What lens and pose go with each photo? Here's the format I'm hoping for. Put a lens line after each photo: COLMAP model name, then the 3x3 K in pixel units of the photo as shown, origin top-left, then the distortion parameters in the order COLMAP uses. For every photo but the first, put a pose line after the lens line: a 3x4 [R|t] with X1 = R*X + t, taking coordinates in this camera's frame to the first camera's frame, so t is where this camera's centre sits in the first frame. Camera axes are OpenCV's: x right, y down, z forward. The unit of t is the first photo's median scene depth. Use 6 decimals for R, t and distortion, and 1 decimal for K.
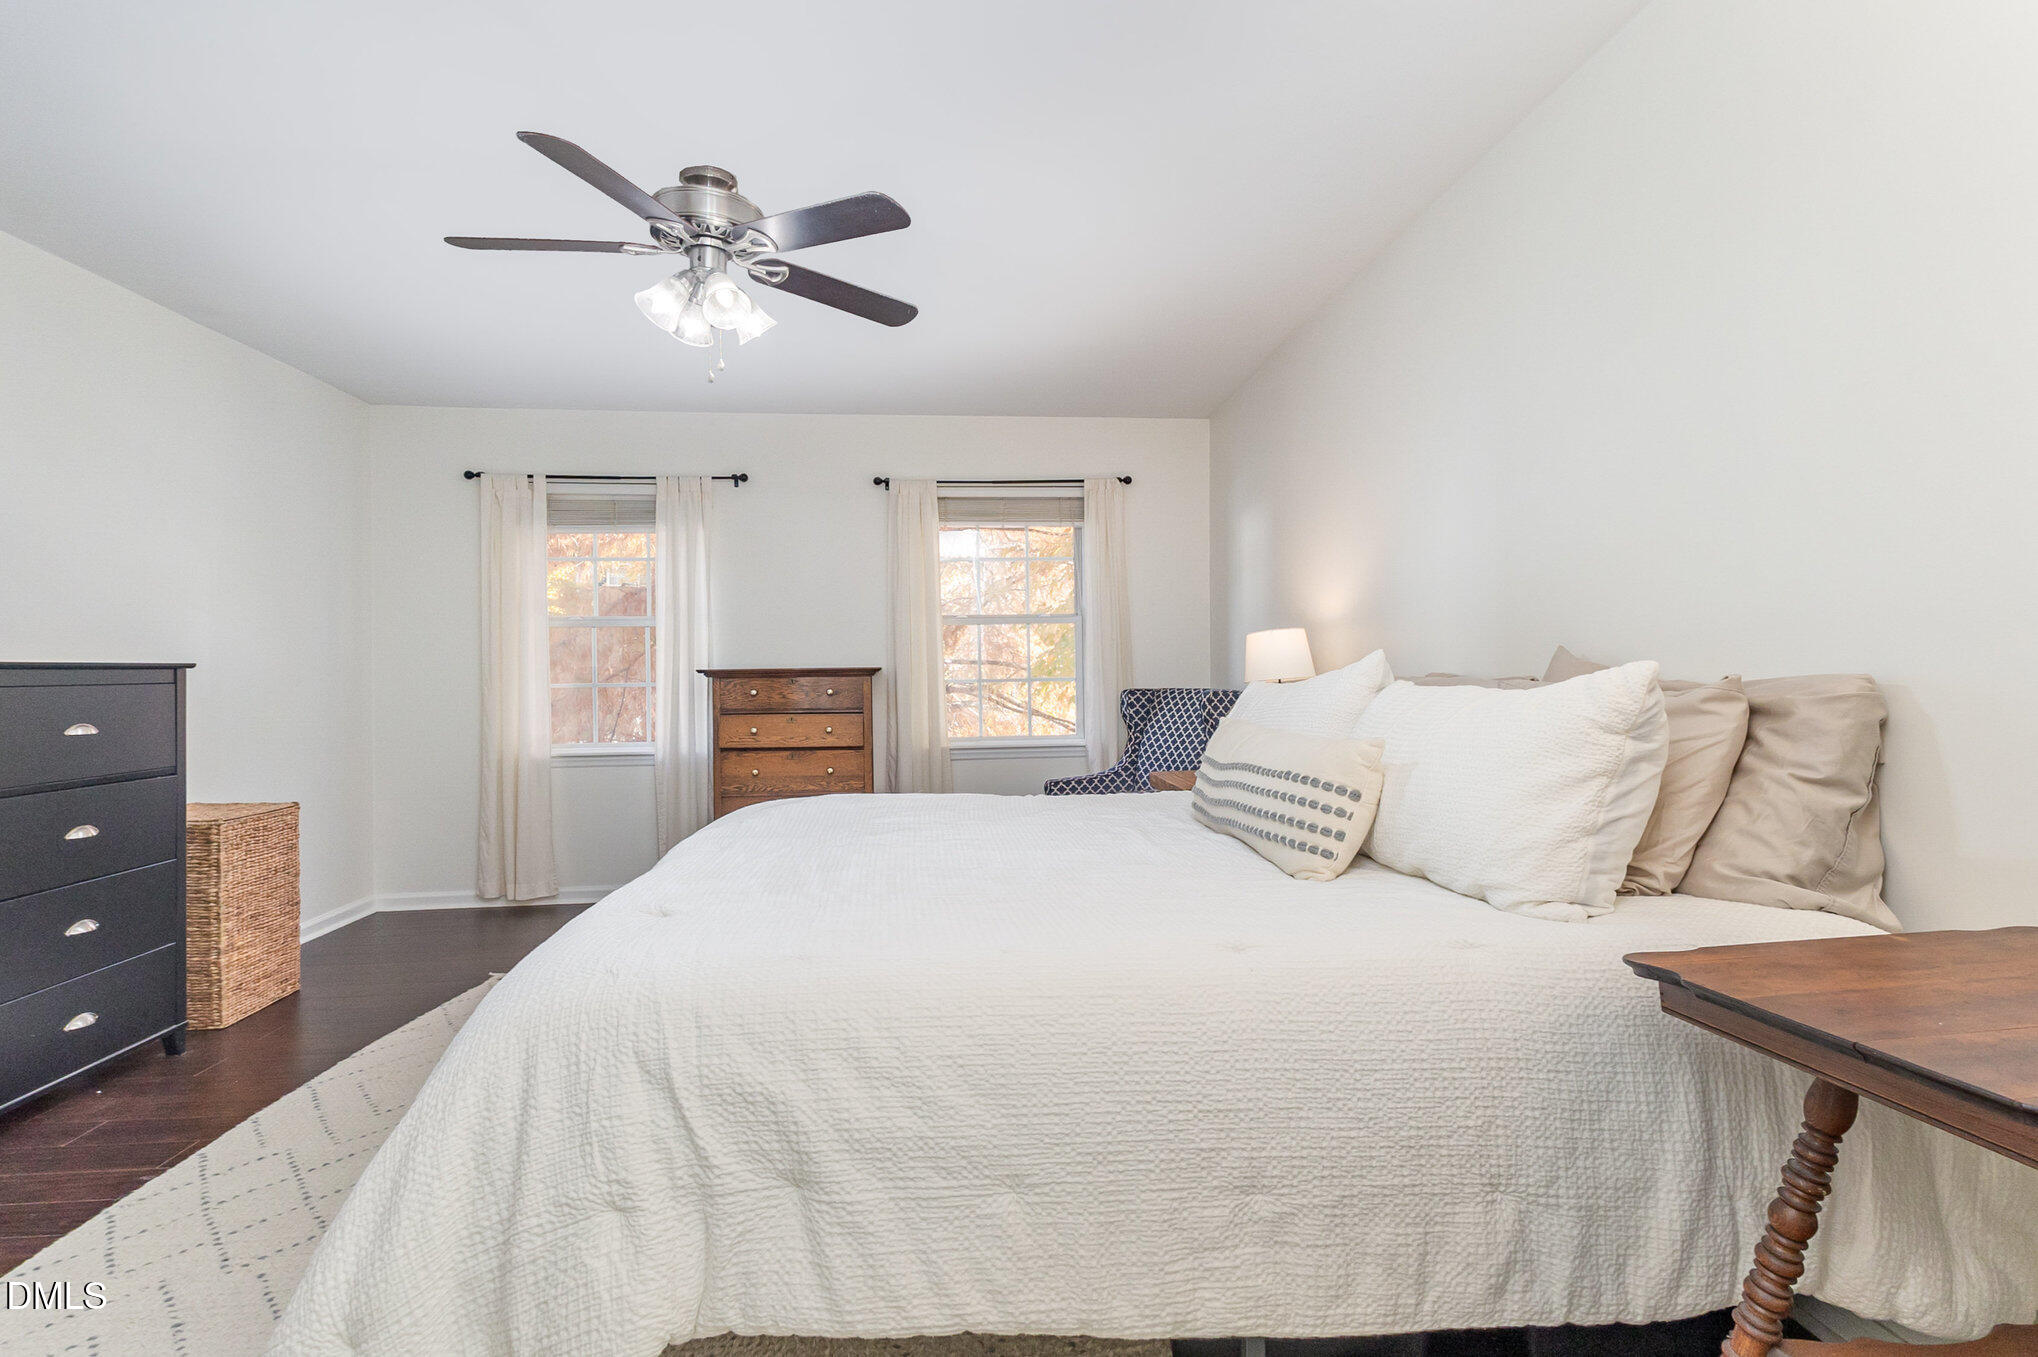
lens RADIAL K [[982.1, 0, 1019.0], [0, 982.1, 678.5], [0, 0, 1]] dist [-0.001822, 0.000041]
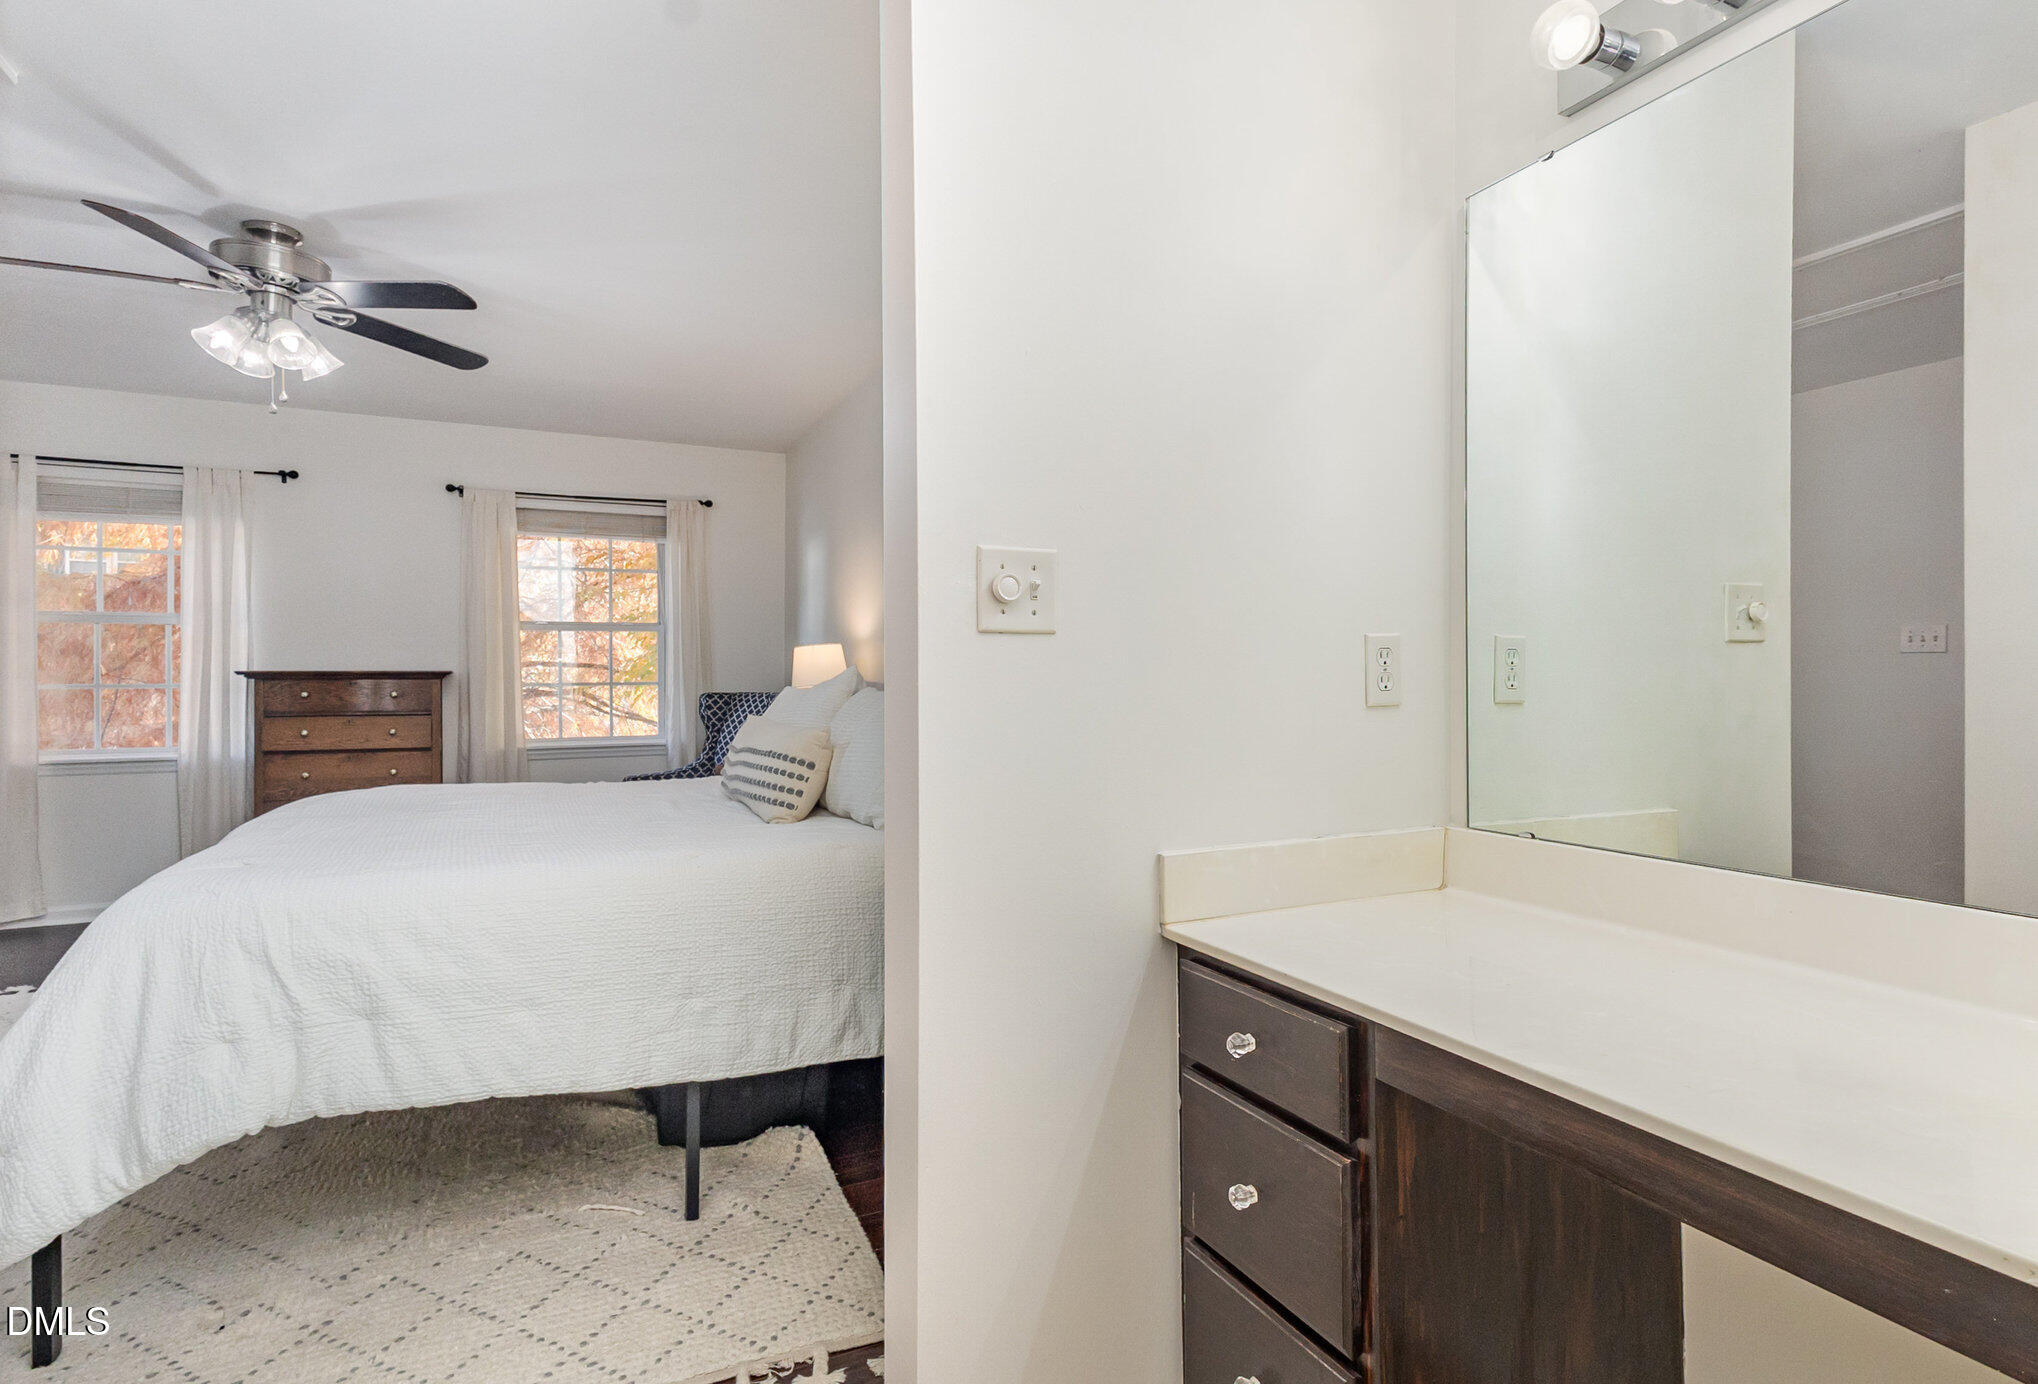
lens RADIAL K [[1004.2, 0, 1022.5], [0, 1004.2, 678.2], [0, 0, 1]] dist [0.003845, -0.000767]
pose [[0.932408, 0.008927, 0.361298, 0.039623], [-0.007328, 0.999956, -0.005797, -0.002017], [-0.361334, 0.002758, 0.932432, -0.215228]]
